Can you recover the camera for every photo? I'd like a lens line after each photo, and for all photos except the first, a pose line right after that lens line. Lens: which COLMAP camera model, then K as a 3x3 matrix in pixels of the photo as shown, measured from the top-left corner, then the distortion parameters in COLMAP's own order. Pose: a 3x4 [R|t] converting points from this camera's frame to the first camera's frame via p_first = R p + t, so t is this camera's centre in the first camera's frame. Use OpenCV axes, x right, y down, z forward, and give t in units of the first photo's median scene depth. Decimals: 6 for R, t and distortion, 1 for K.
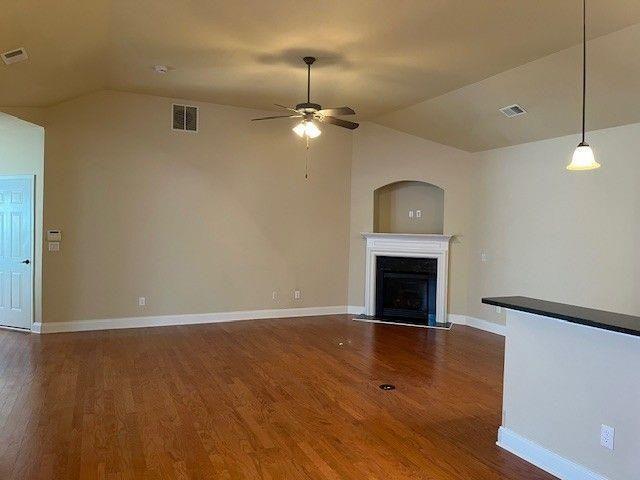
lens RADIAL K [[477.1, 0, 320.0], [0, 477.1, 240.0], [0, 0, 1]] dist [0.041281, -0.054504]
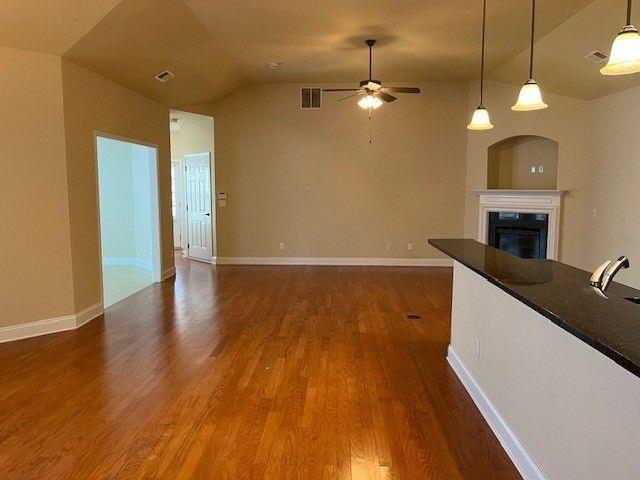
lens RADIAL K [[477.1, 0, 320.0], [0, 477.1, 240.0], [0, 0, 1]] dist [0.041281, -0.054504]
pose [[0.891776, 0.028488, -0.451580, 0.310952], [0.007831, 0.996895, 0.078352, 0.012026], [0.452410, -0.073409, 0.888784, -0.105010]]
